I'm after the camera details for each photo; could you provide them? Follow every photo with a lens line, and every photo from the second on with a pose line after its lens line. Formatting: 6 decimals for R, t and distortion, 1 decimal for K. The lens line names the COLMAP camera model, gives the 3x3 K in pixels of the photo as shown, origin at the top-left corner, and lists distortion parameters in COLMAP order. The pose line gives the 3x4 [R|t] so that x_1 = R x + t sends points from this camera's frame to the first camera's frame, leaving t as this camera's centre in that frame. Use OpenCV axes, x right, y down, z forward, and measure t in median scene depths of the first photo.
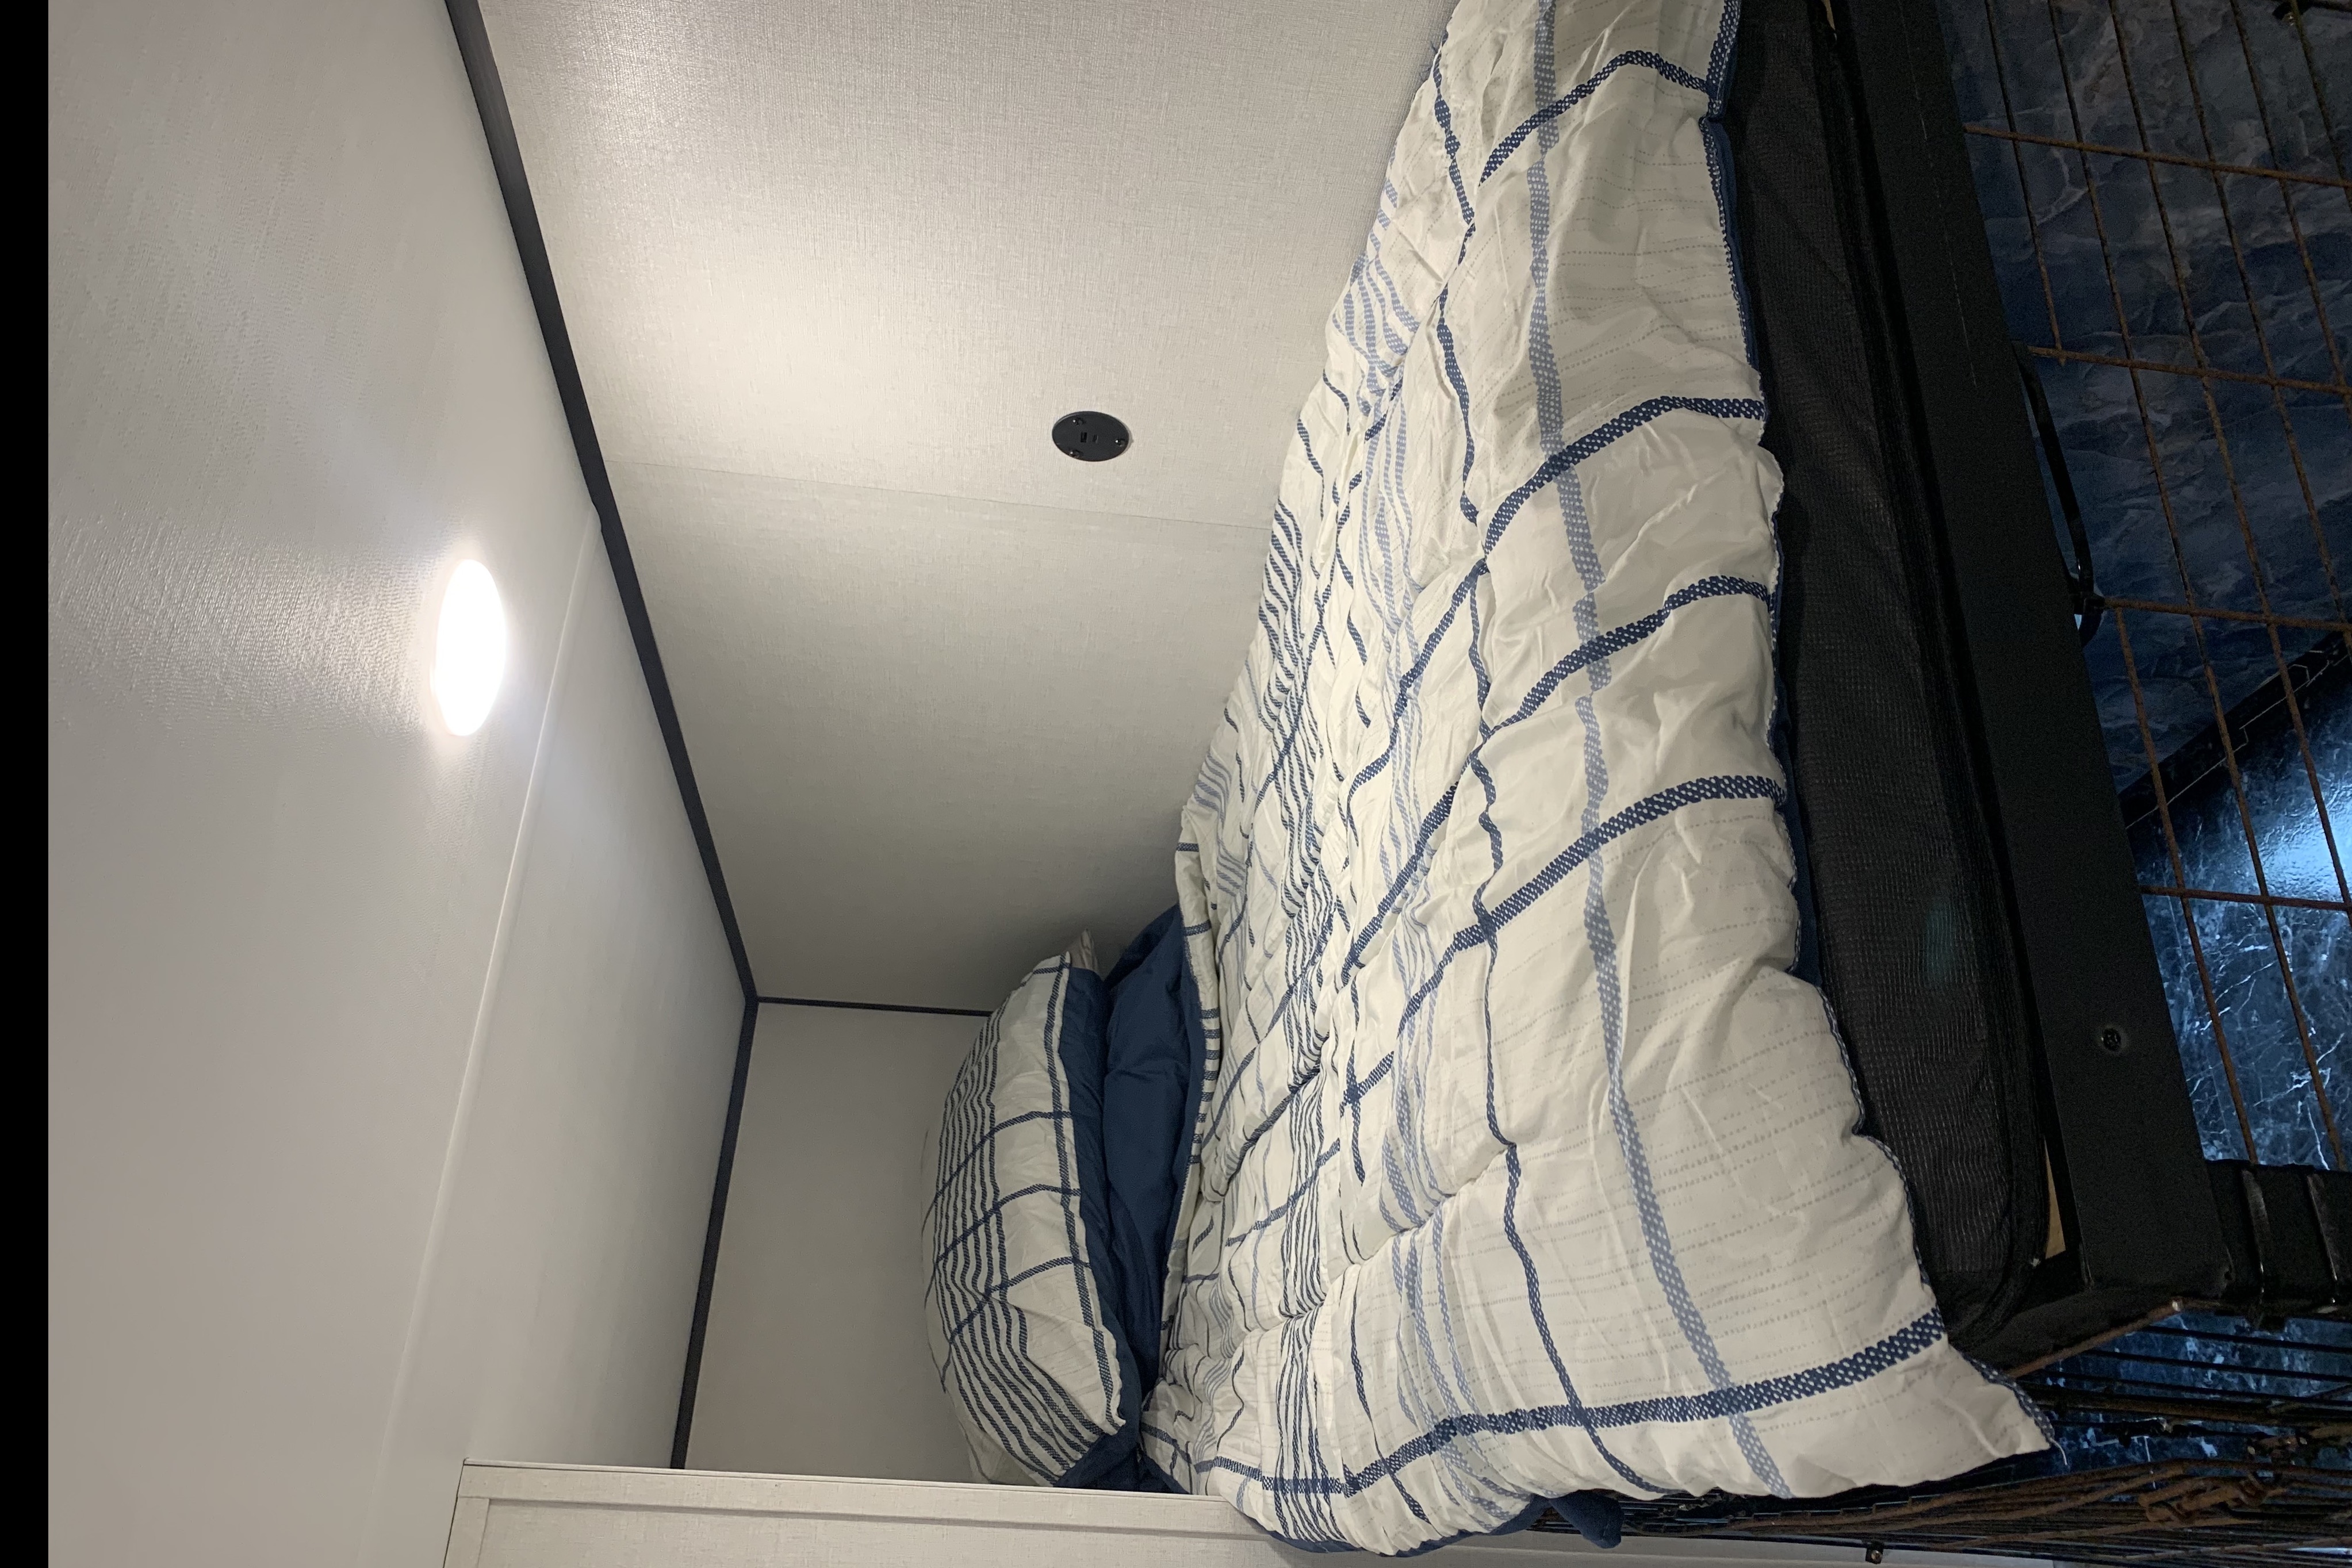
lens RADIAL K [[1747.9, 0, 1204.2], [0, 1747.9, 784.8], [0, 0, 1]] dist [0.012426, -0.000457]
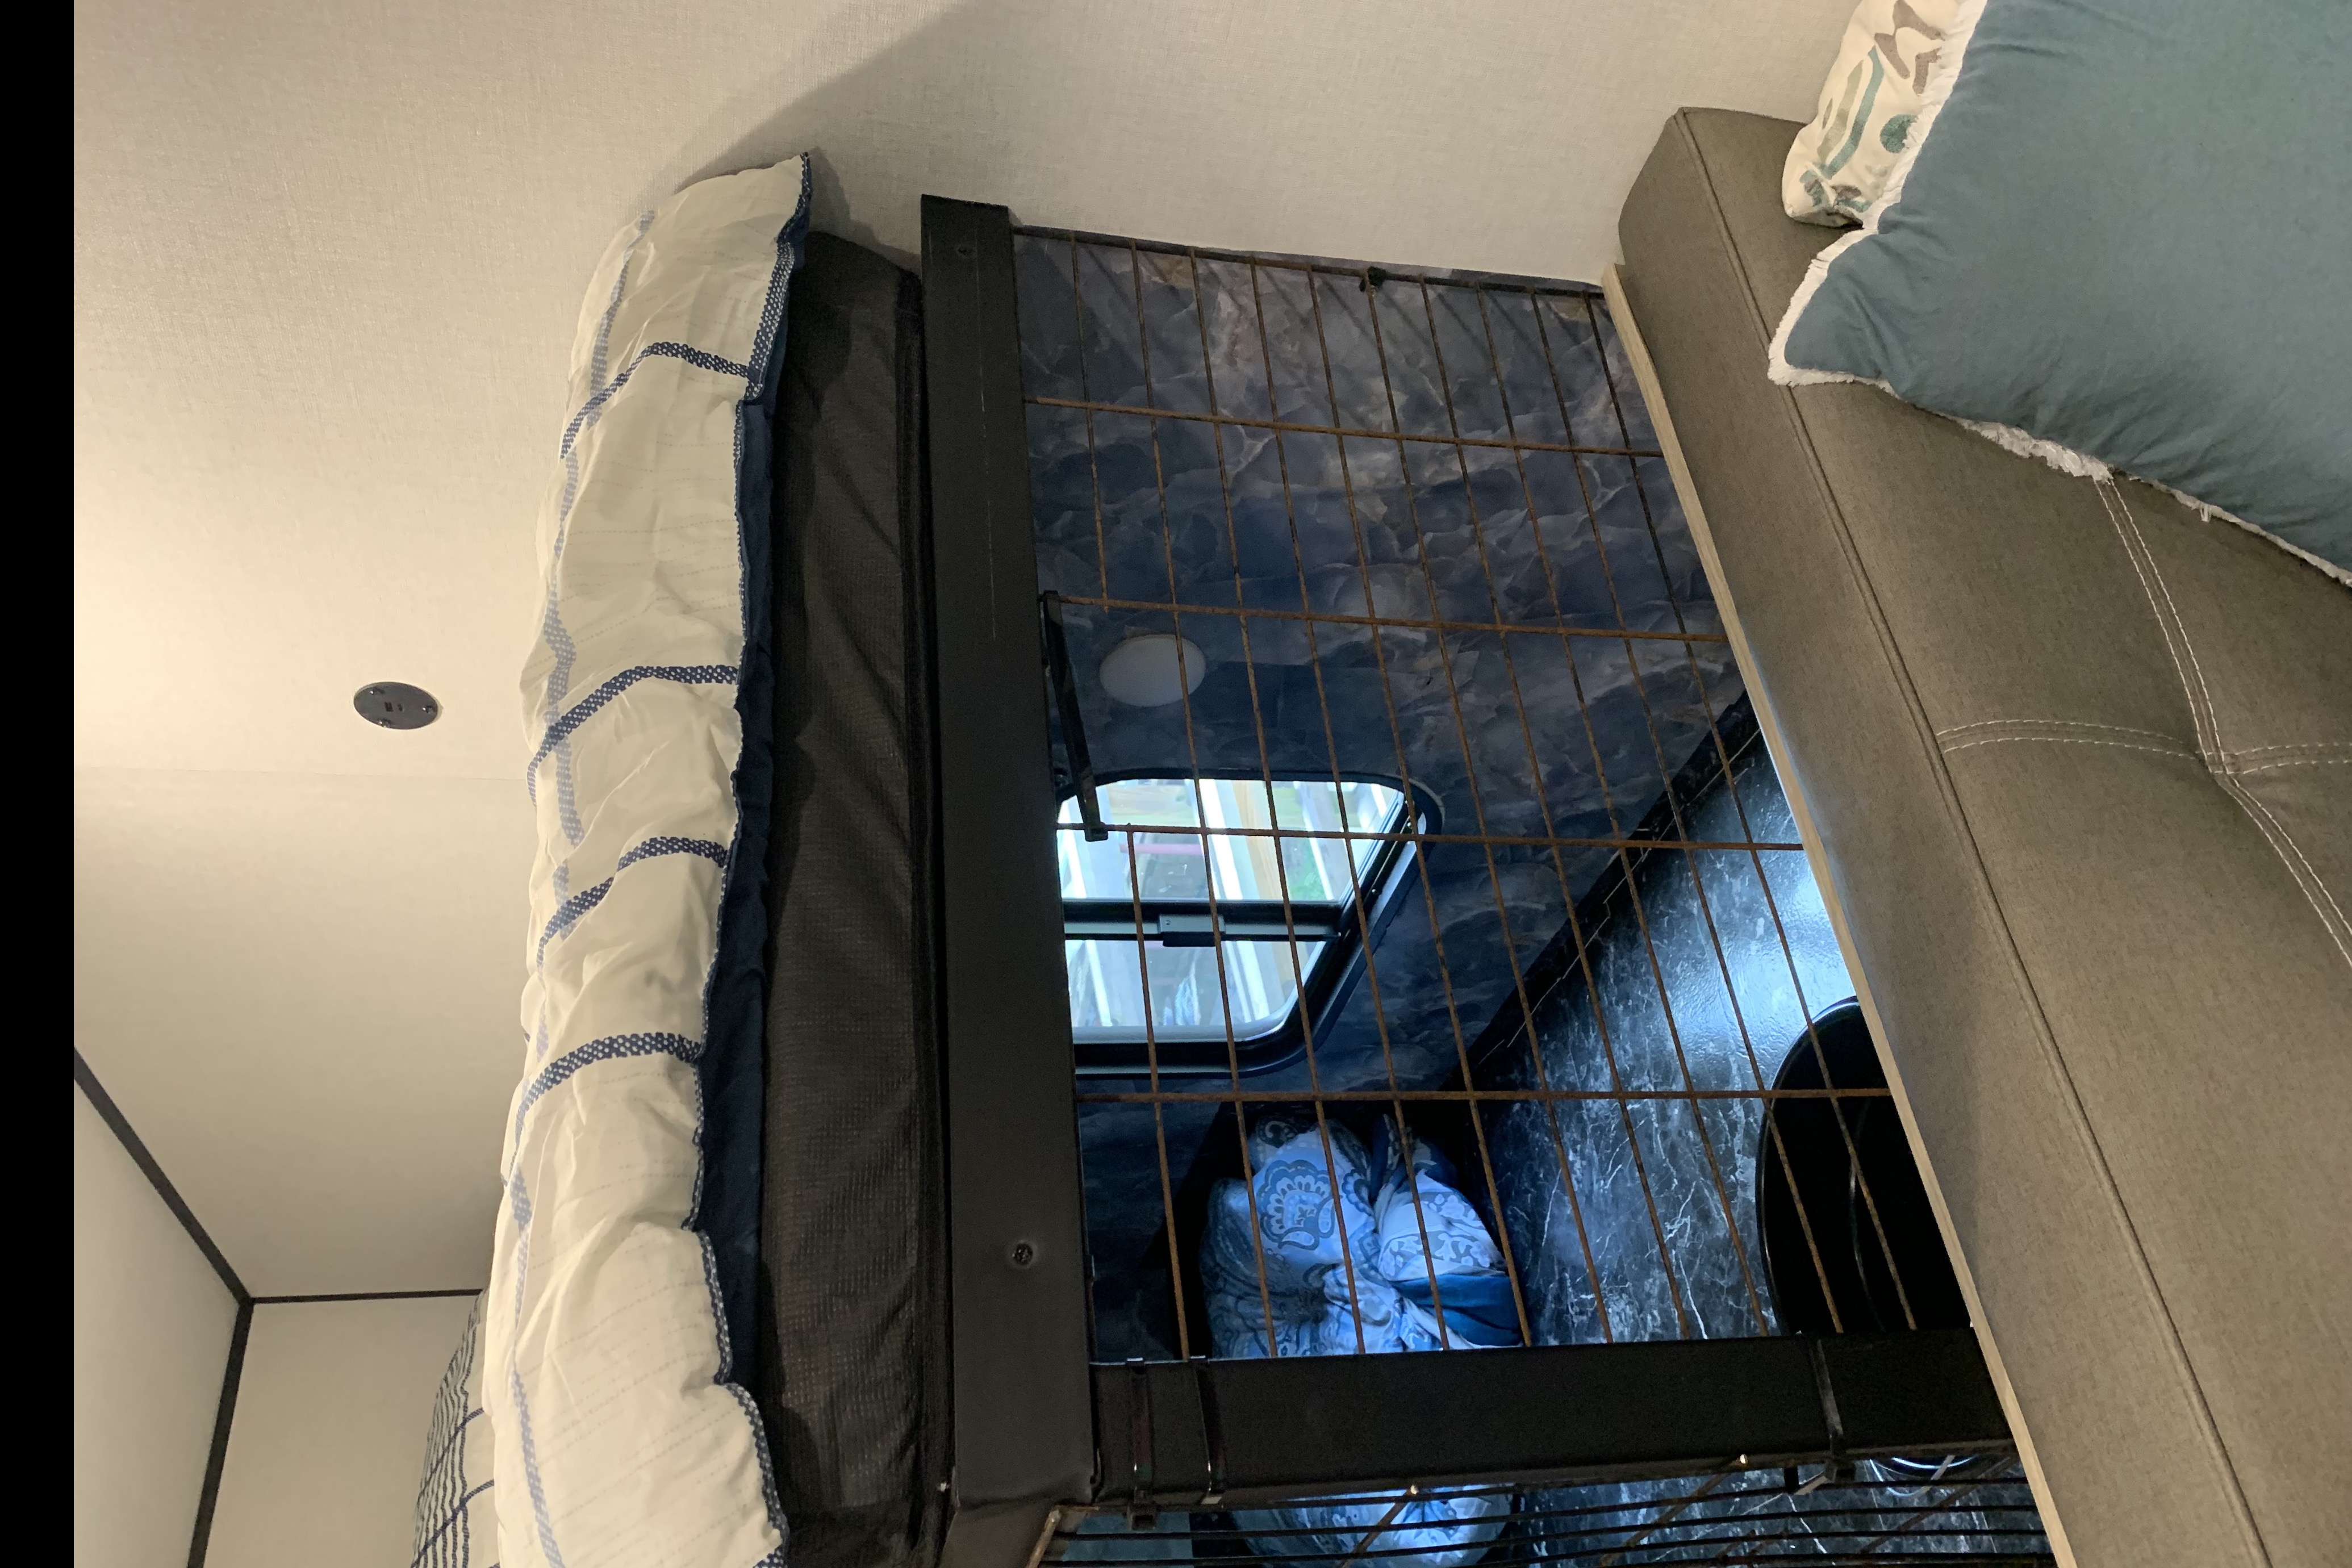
lens RADIAL K [[1731.5, 0, 1172.3], [0, 1731.5, 815.1], [0, 0, 1]] dist [0.064902, -0.160439]
pose [[0.986095, -0.068376, 0.151466, 0.399107], [0.084063, 0.991460, -0.099704, -0.003465], [-0.143355, 0.111050, 0.983421, -0.055473]]
